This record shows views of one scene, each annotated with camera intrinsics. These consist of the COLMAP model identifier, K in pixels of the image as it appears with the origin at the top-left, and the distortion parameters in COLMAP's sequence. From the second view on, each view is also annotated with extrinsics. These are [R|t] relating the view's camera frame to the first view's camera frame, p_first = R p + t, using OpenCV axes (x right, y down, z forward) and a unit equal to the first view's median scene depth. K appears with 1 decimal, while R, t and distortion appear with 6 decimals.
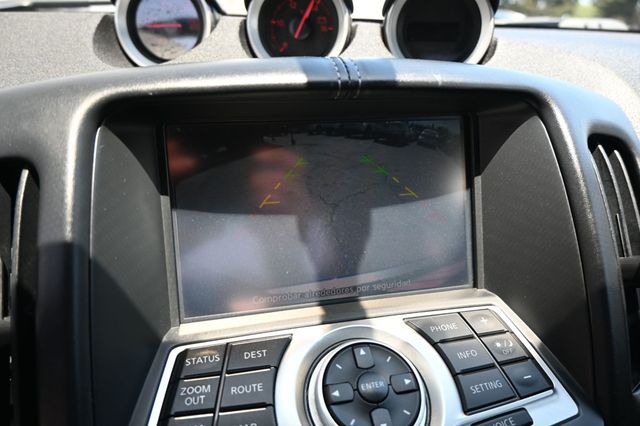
lens RADIAL K [[432.1, 0, 320.0], [0, 432.1, 213.0], [0, 0, 1]] dist [-0.004797, -0.001866]
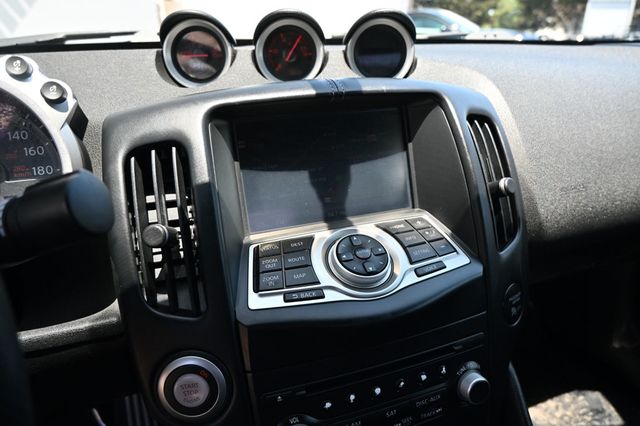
lens RADIAL K [[432.1, 0, 320.0], [0, 432.1, 213.0], [0, 0, 1]] dist [-0.004797, -0.001866]
pose [[0.990976, -0.075012, 0.111082, -0.225802], [0.074722, 0.997181, 0.006773, 0.174771], [-0.111277, 0.001589, 0.993788, -0.747631]]
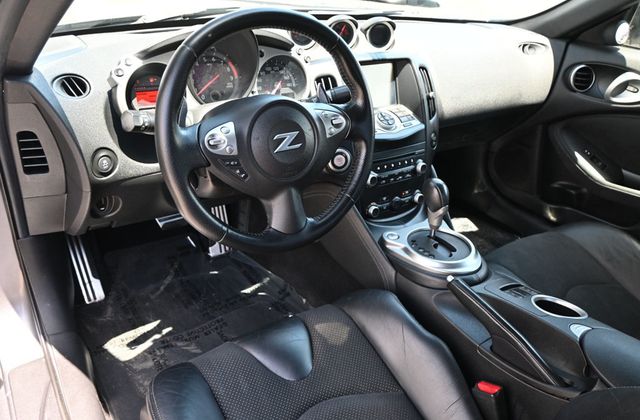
lens RADIAL K [[479.1, 0, 316.9], [0, 479.1, 202.6], [0, 0, 1]] dist [-0.004743, -0.003661]
pose [[0.933275, -0.127231, 0.335873, -2.399529], [0.082513, 0.986093, 0.144262, 0.438041], [-0.349557, -0.106922, 0.930794, -3.696481]]
